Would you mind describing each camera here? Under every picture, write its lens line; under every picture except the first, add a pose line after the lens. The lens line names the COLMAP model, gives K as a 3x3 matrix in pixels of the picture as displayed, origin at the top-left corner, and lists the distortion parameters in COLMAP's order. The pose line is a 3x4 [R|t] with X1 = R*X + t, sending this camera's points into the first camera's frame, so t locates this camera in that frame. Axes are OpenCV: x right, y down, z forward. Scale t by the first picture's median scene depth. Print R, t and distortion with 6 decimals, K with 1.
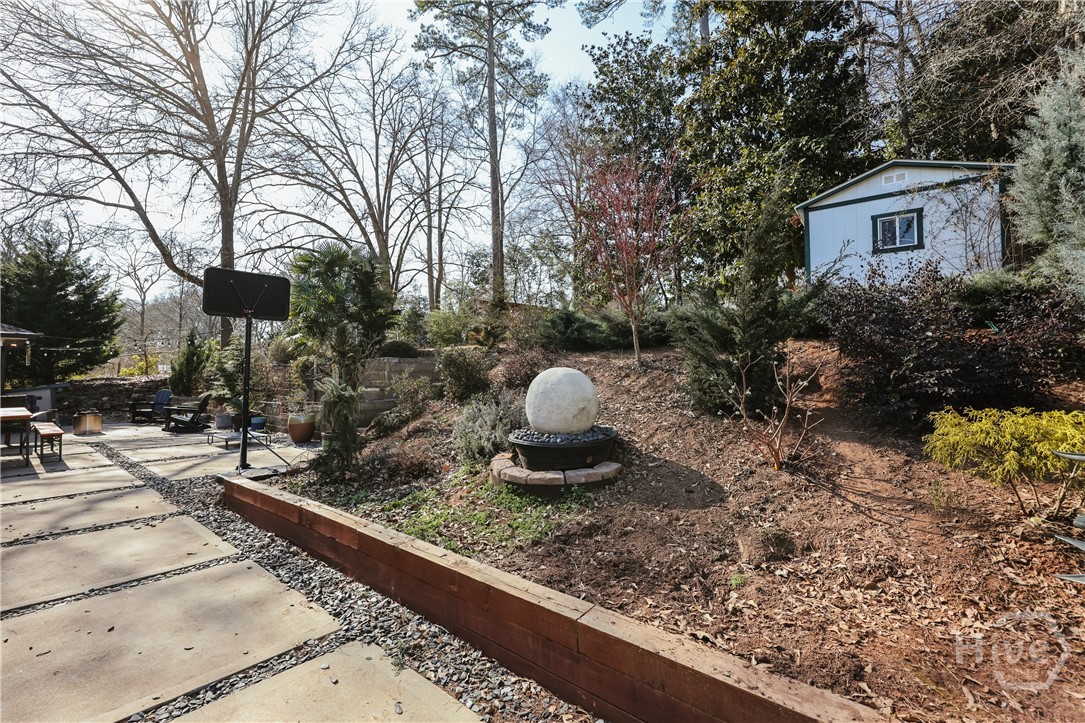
lens RADIAL K [[477.6, 0, 541.8], [0, 477.6, 364.3], [0, 0, 1]] dist [0.001012, -0.000133]
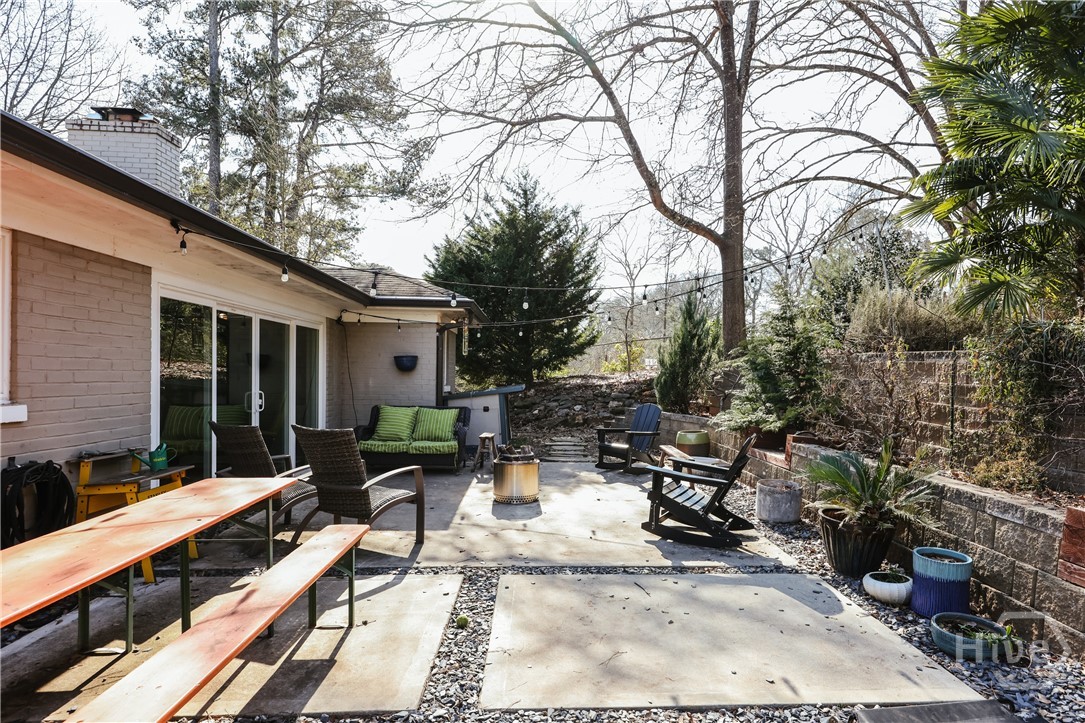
lens RADIAL K [[583.3, 0, 547.1], [0, 583.3, 367.8], [0, 0, 1]] dist [0.036012, 0.000585]
pose [[0.664128, 0.011339, -0.747533, -0.296290], [0.000045, 0.999884, 0.015206, 0.004554], [0.747619, -0.010133, 0.664050, 0.377158]]
